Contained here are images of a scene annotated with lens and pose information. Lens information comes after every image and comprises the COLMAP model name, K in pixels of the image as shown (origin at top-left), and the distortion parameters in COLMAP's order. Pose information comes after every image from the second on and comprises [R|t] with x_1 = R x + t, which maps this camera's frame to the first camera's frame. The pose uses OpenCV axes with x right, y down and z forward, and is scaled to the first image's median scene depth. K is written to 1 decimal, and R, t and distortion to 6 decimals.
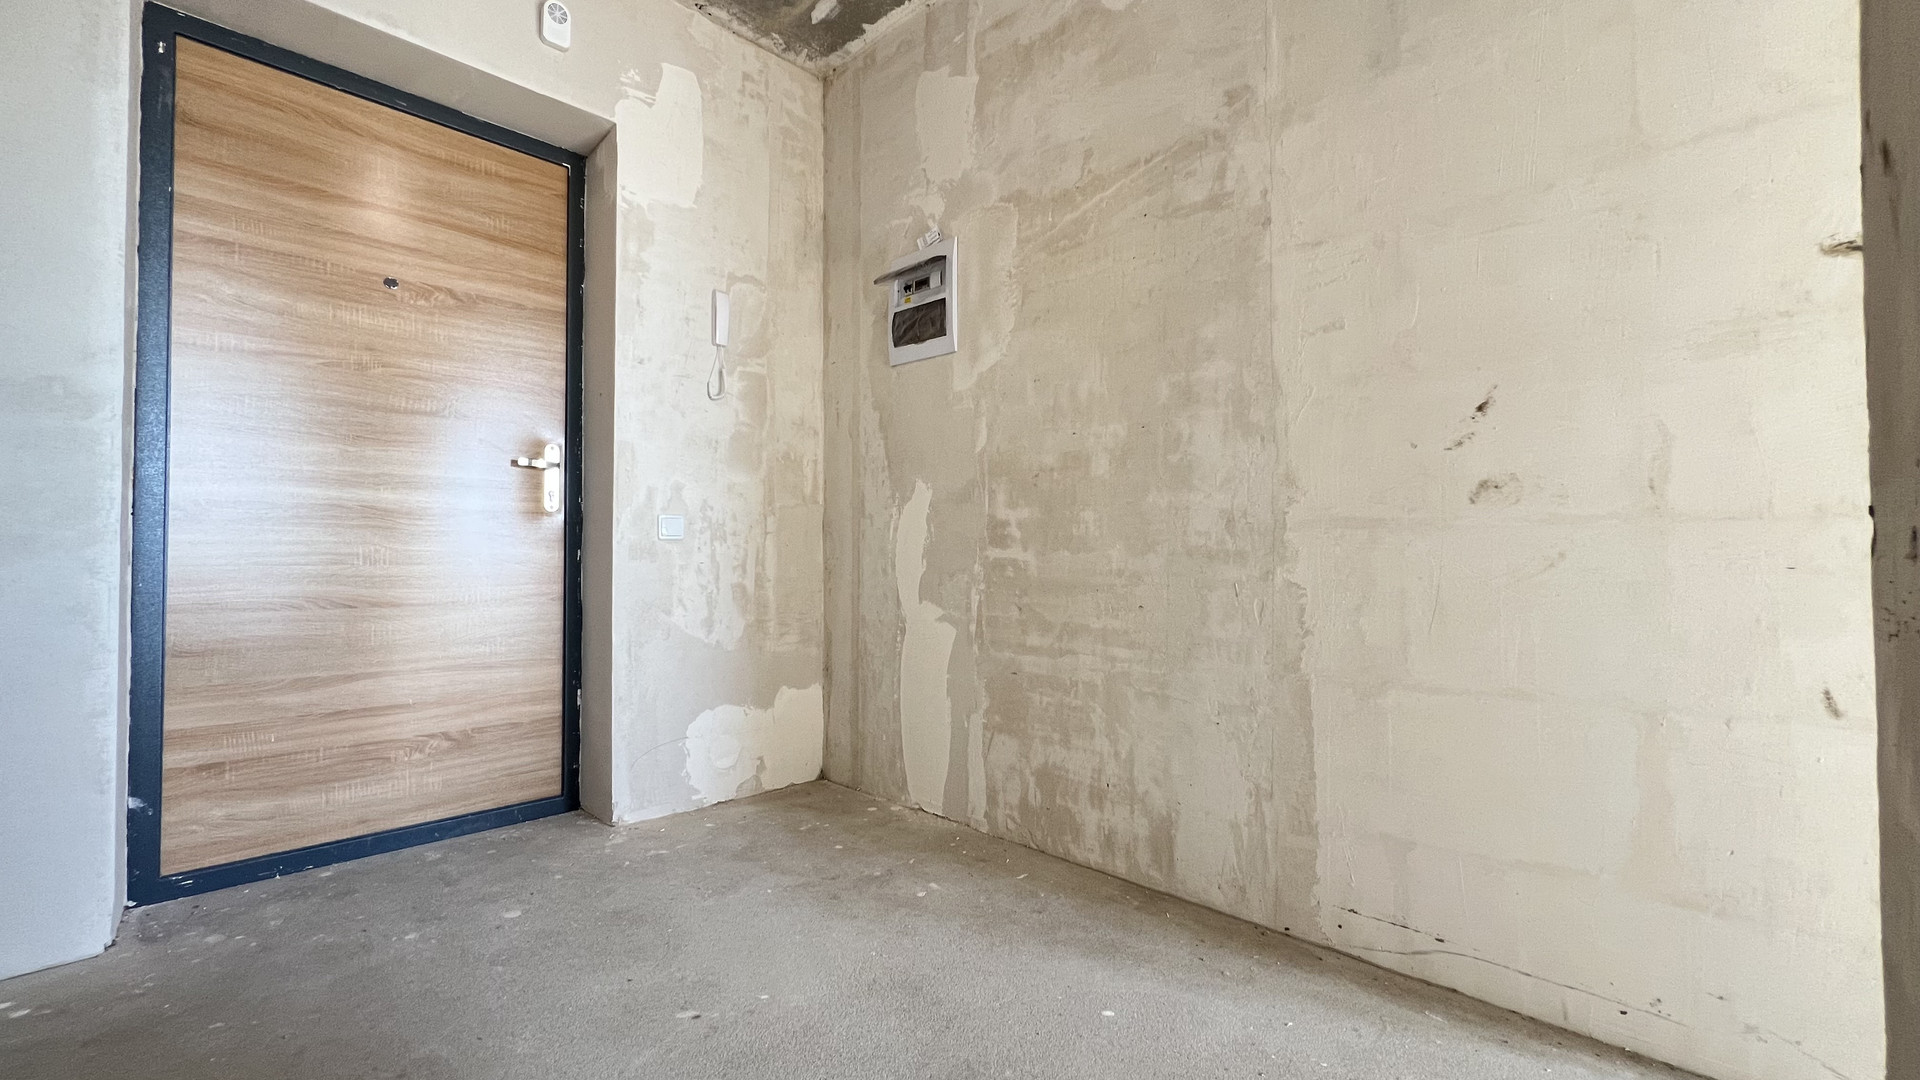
lens RADIAL K [[772.9, 0, 960.1], [0, 772.9, 542.9], [0, 0, 1]] dist [0.000381, -0.000303]
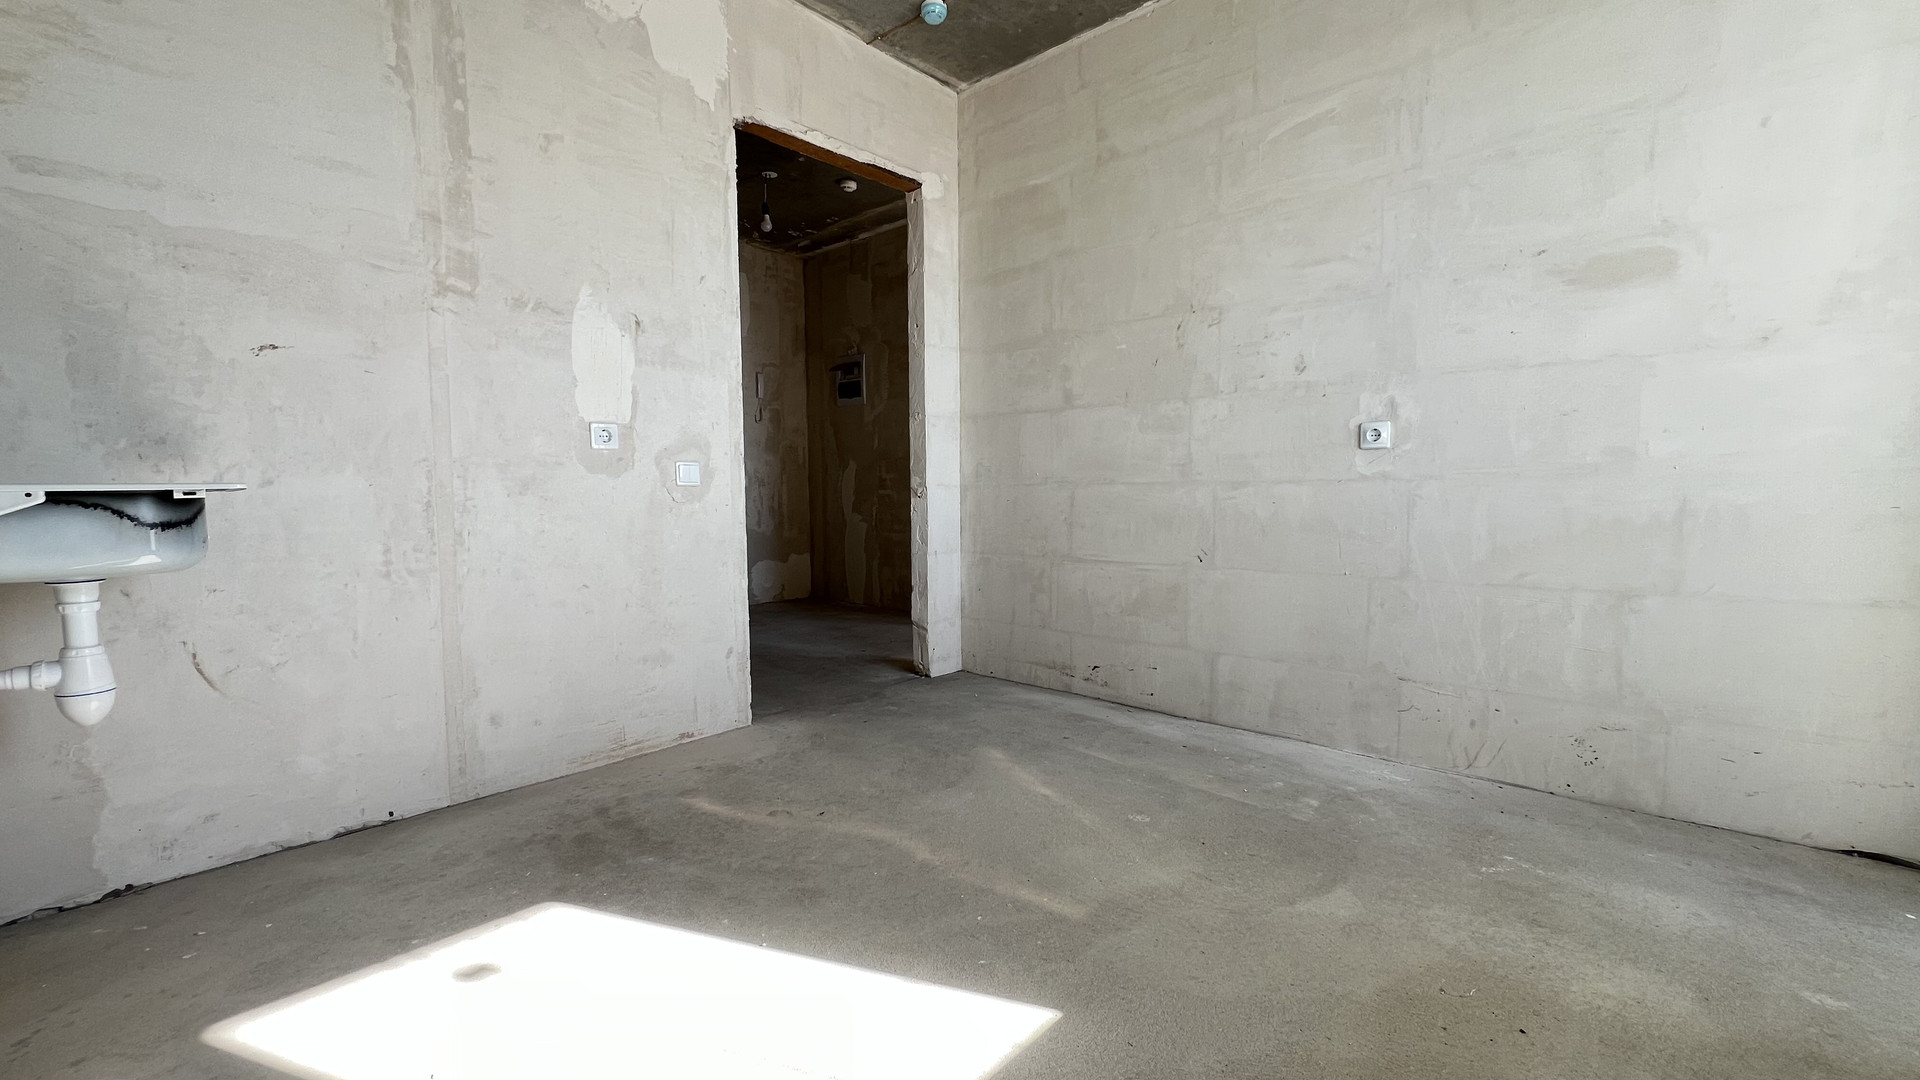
lens RADIAL K [[772.9, 0, 960.1], [0, 772.9, 542.9], [0, 0, 1]] dist [0.000381, -0.000303]
pose [[0.999542, -0.008440, 0.029050, 0.188206], [0.005729, 0.995727, 0.092164, -0.042236], [-0.029704, -0.091956, 0.995320, -1.220996]]
